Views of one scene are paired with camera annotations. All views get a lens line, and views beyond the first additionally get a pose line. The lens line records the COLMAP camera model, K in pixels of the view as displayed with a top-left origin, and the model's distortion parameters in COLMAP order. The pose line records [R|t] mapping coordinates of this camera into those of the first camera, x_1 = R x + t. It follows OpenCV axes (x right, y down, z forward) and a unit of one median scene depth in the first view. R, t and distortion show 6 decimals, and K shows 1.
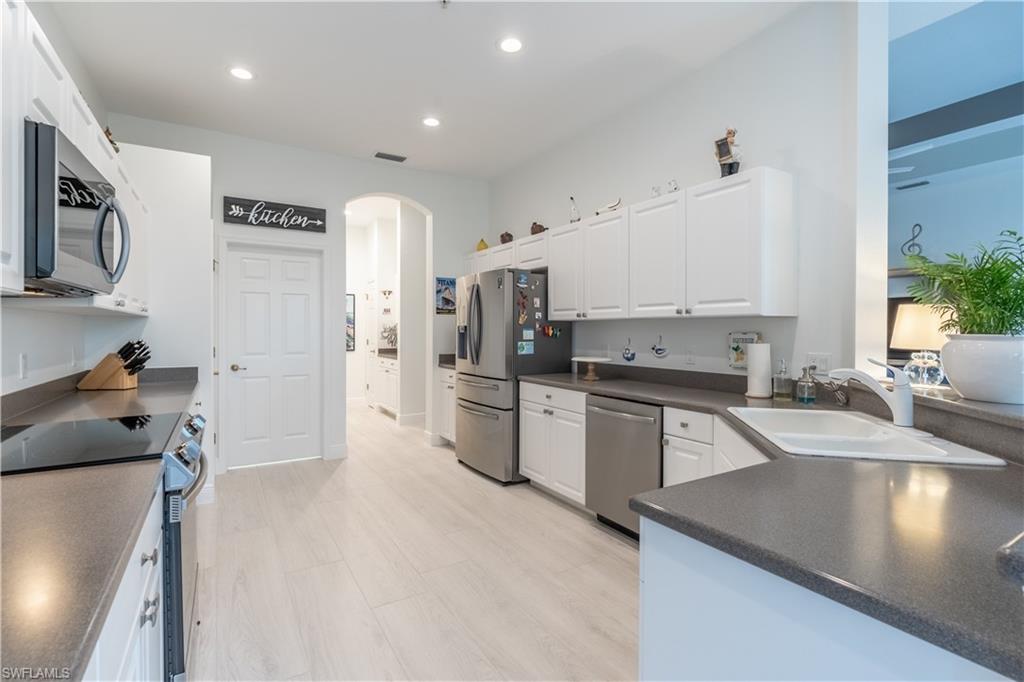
lens RADIAL K [[468.1, 0, 498.6], [0, 468.1, 331.7], [0, 0, 1]] dist [-0.000754, -0.000127]
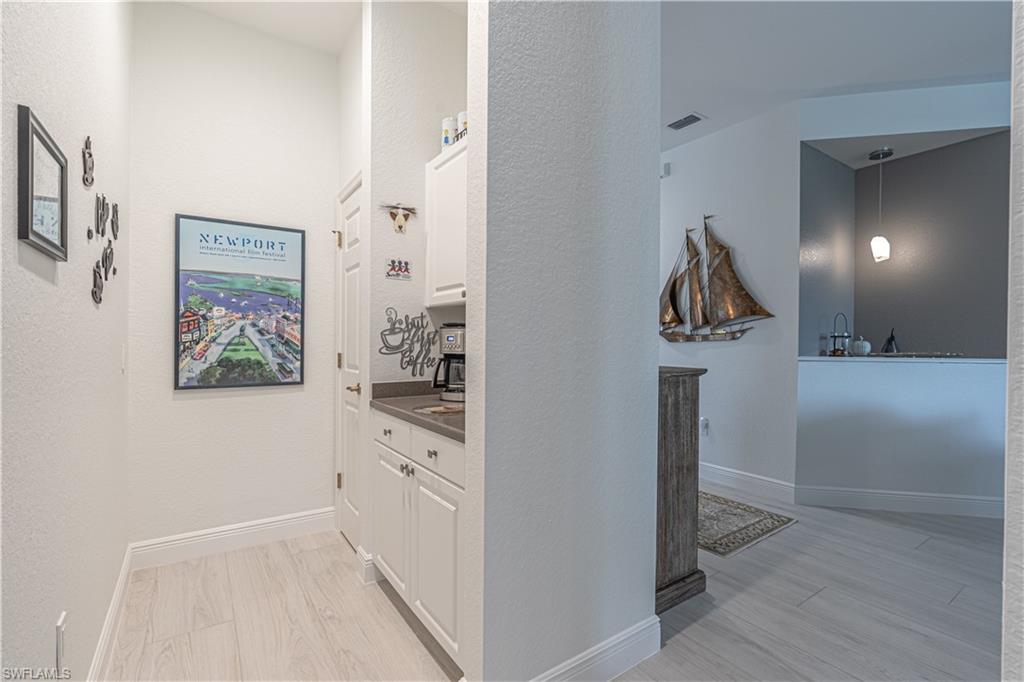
lens RADIAL K [[468.5, 0, 507.7], [0, 468.5, 338.2], [0, 0, 1]] dist [-0.001726, -0.000285]
pose [[0.998259, 0.005573, 0.058726, -0.180777], [-0.005225, 0.999968, -0.006073, 0.006442], [-0.058758, 0.005755, 0.998256, 0.663928]]
